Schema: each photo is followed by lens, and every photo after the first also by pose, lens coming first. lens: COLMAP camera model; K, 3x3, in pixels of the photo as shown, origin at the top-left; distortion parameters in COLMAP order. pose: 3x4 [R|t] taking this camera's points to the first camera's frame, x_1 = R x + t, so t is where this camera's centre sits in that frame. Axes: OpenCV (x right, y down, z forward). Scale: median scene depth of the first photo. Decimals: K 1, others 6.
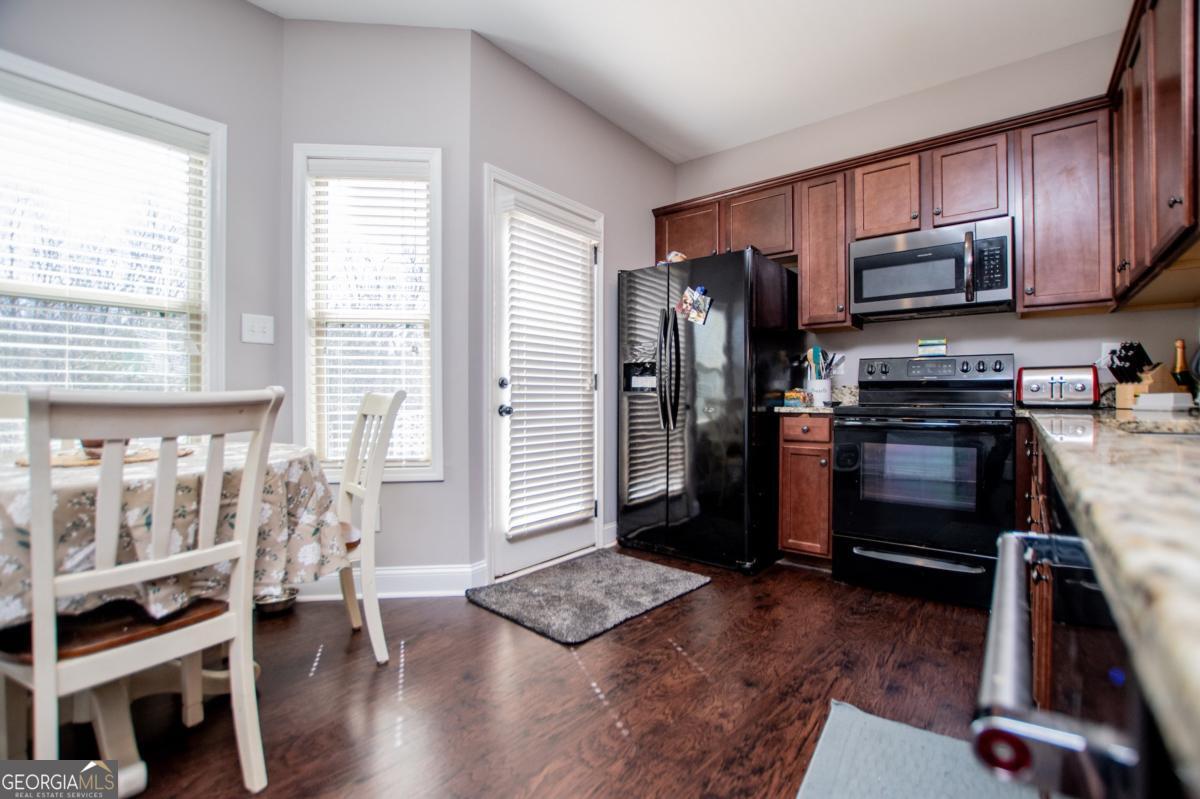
lens RADIAL K [[529.8, 0, 605.2], [0, 529.8, 400.9], [0, 0, 1]] dist [-0.026479, 0.000849]
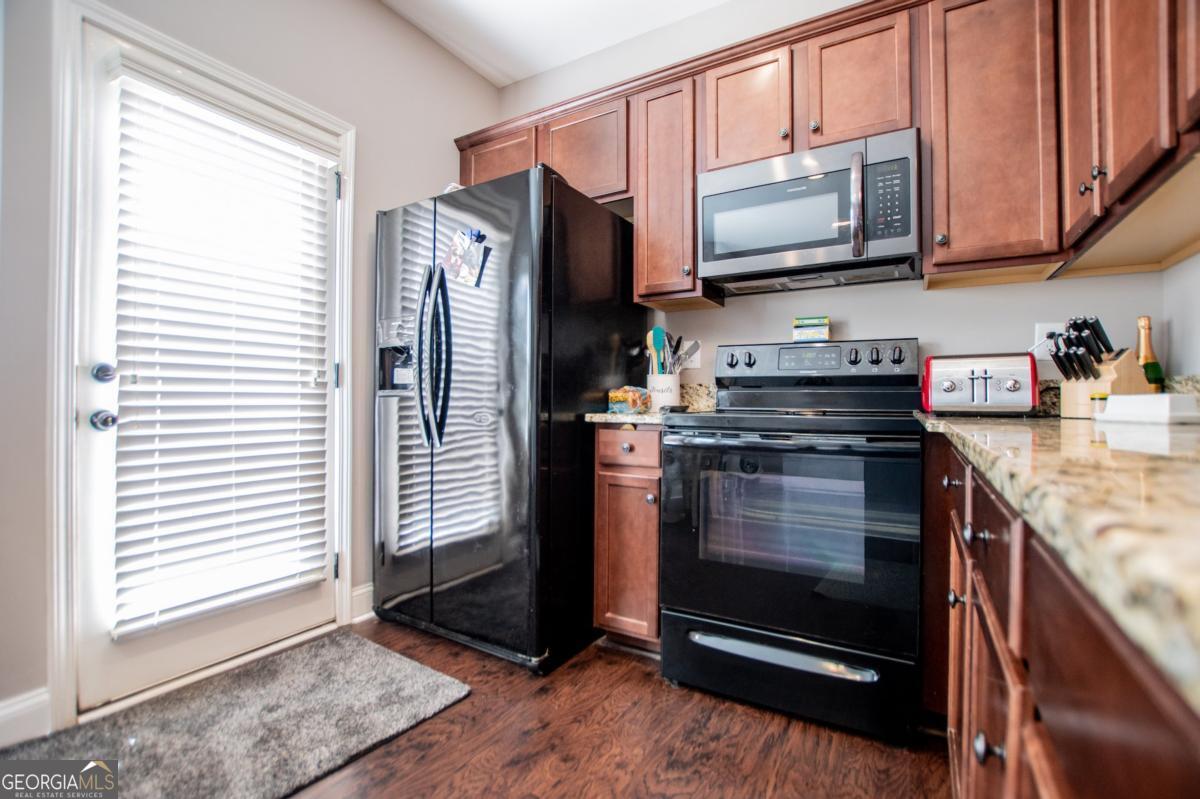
lens RADIAL K [[529.8, 0, 605.2], [0, 529.8, 400.9], [0, 0, 1]] dist [-0.026479, 0.000849]
pose [[0.990208, 0.003716, 0.139552, 0.265244], [-0.003102, 0.999985, -0.004620, -0.001784], [-0.139567, 0.004142, 0.990204, 0.355118]]
